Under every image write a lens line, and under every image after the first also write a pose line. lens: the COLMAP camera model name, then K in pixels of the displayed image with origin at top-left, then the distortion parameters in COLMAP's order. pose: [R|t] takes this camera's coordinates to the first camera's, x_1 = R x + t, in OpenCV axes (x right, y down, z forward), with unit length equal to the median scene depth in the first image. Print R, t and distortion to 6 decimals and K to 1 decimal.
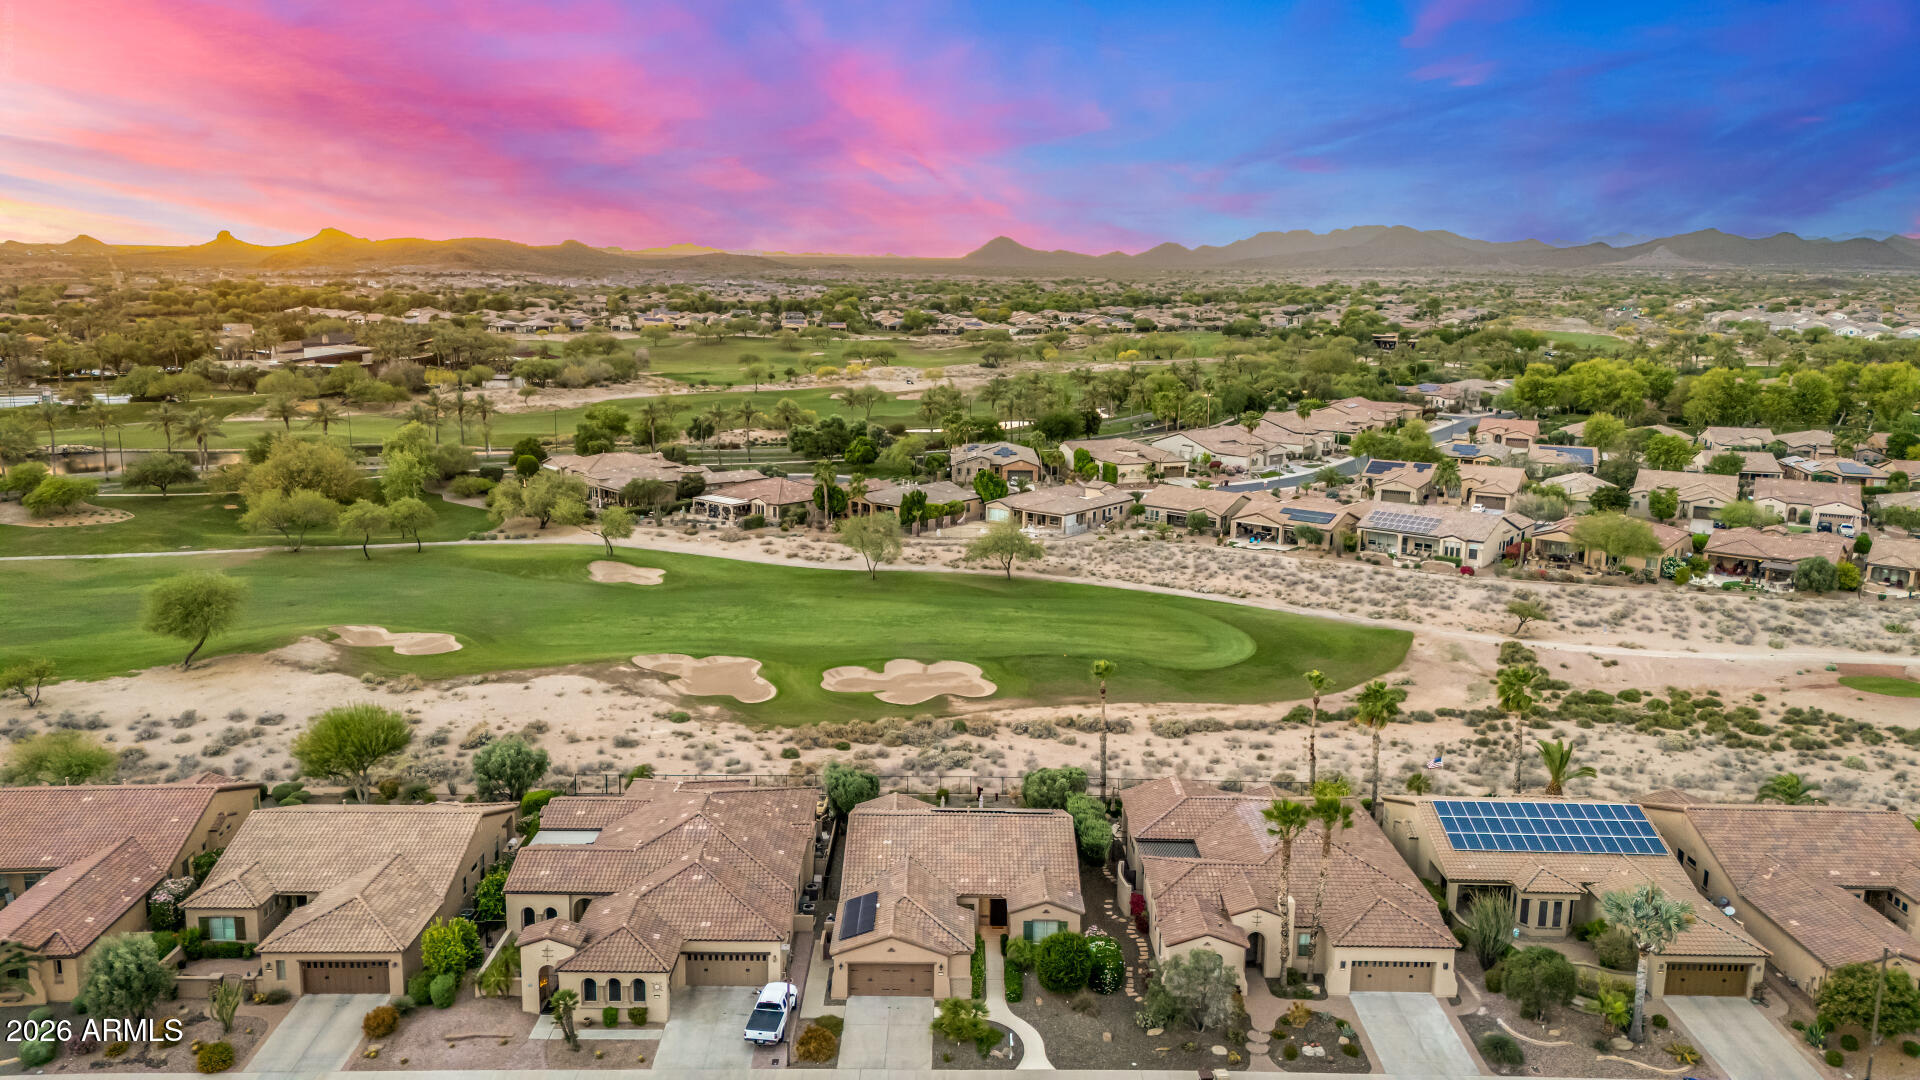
lens RADIAL K [[1437.4, 0, 973.8], [0, 1437.4, 539.0], [0, 0, 1]] dist [0.083911, -0.079983]
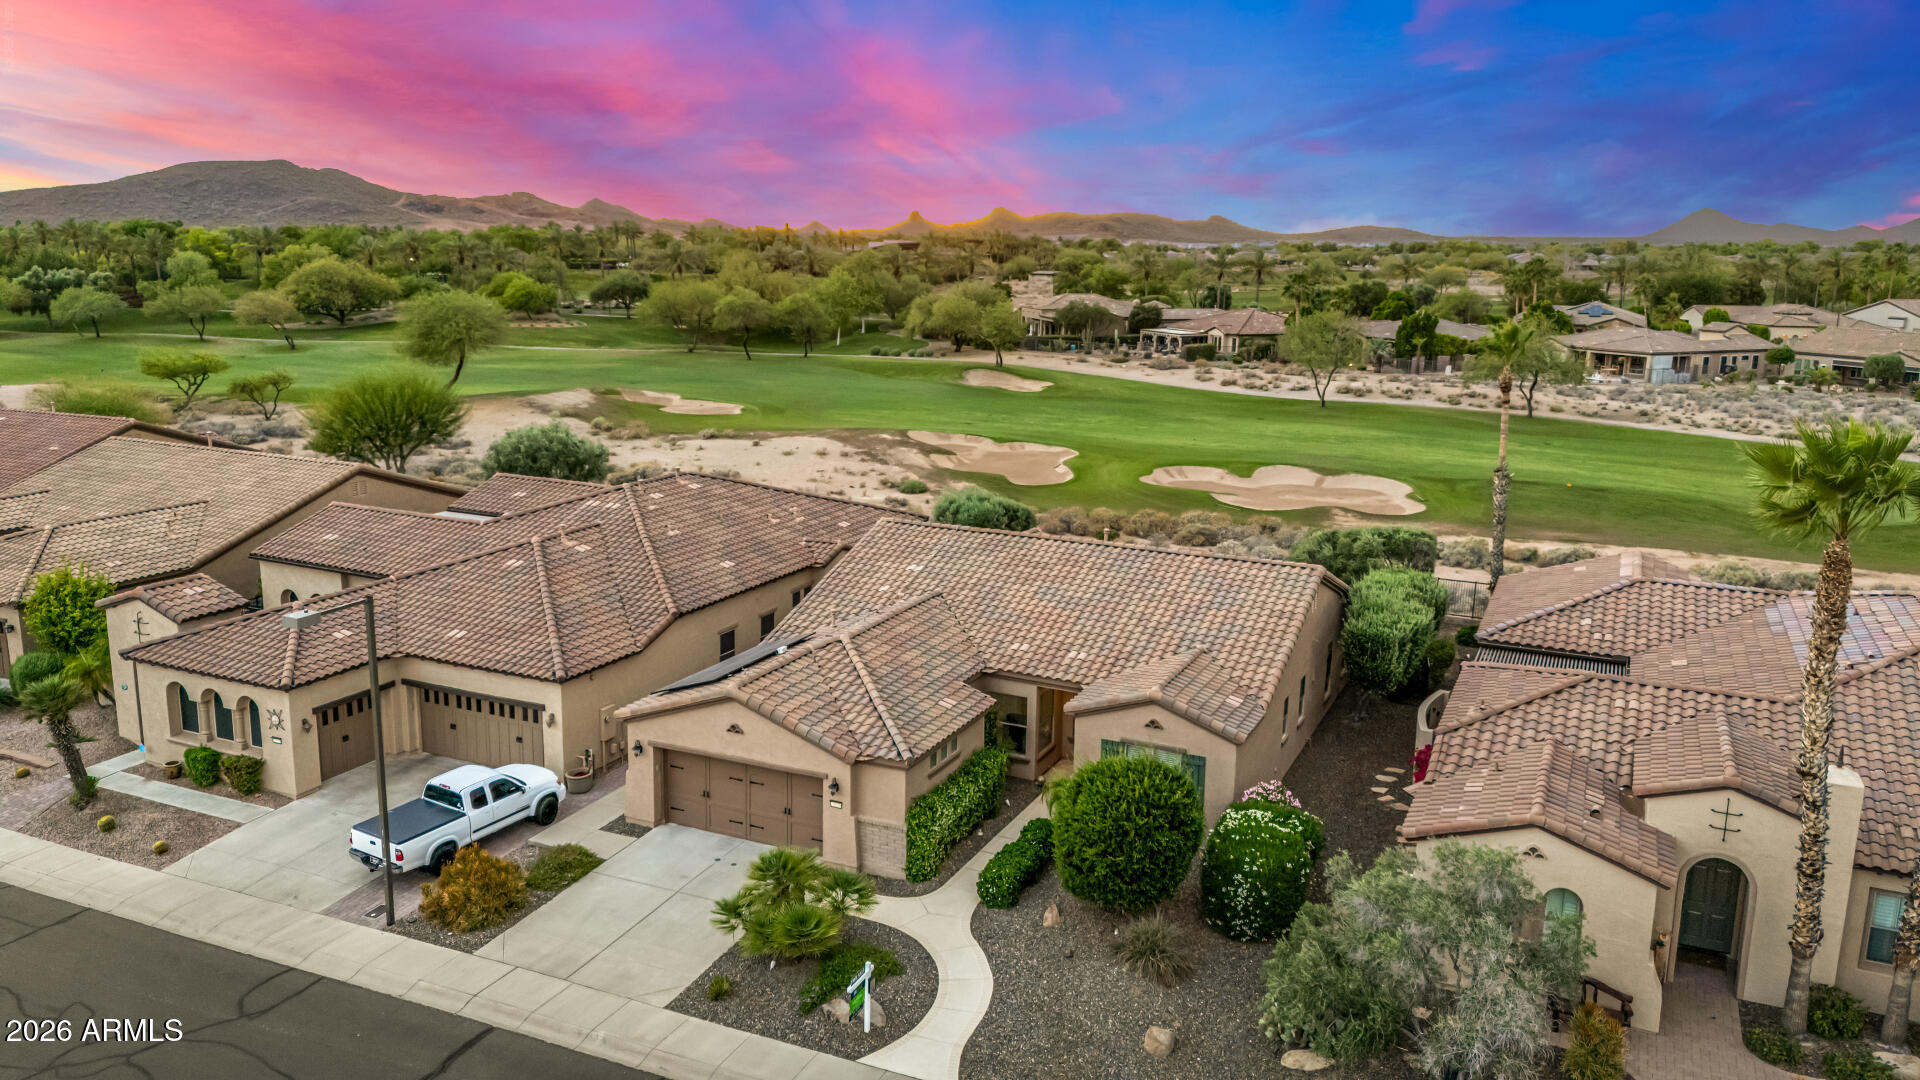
lens RADIAL K [[1437.4, 0, 973.8], [0, 1437.4, 539.0], [0, 0, 1]] dist [0.083911, -0.079983]
pose [[0.903212, 0.089554, -0.419748, 0.173667], [-0.089424, 0.995792, 0.020032, 0.205462], [0.419776, 0.019443, 0.907419, 0.618075]]
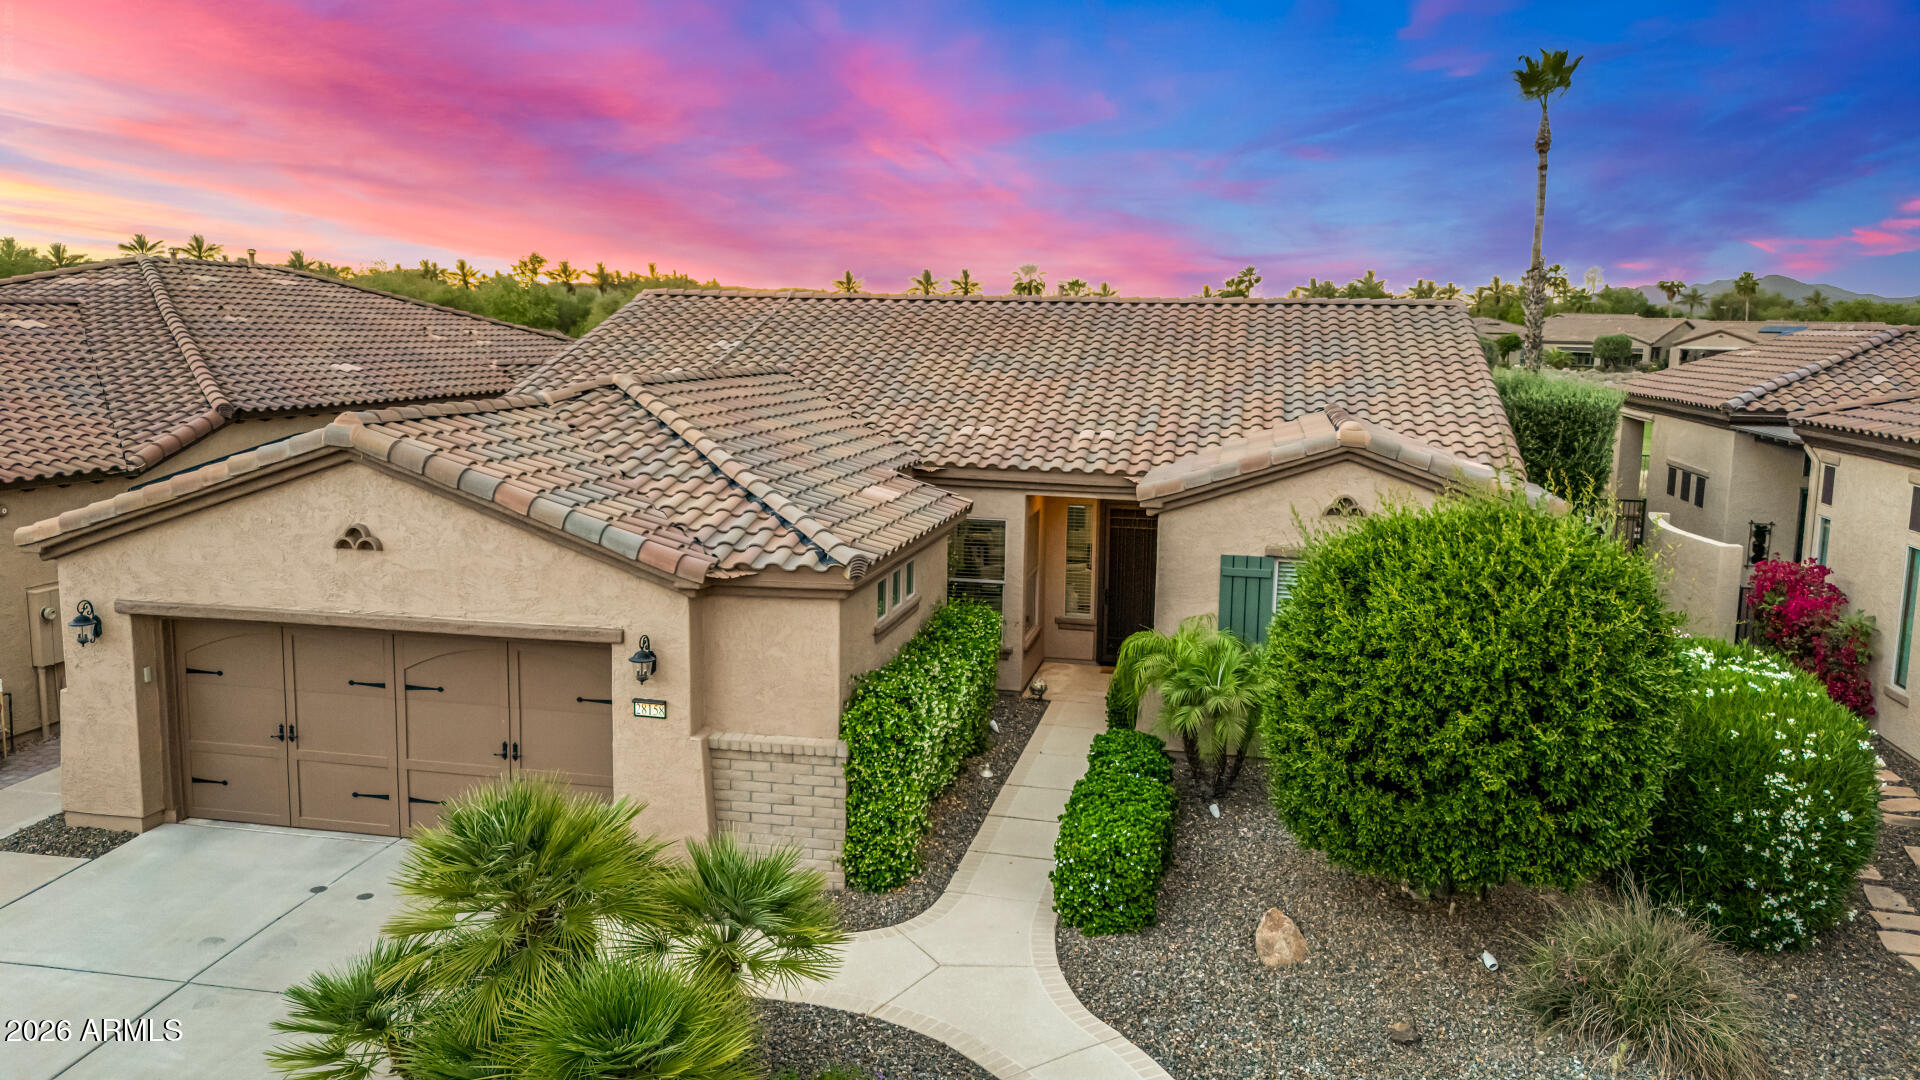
lens RADIAL K [[1431.0, 0, 984.6], [0, 1431.0, 539.9], [0, 0, 1]] dist [0.074525, -0.082032]
pose [[0.978276, 0.034157, -0.204474, 0.043094], [-0.045219, 0.997741, -0.049675, 0.278260], [0.202315, 0.057842, 0.977611, 0.823710]]
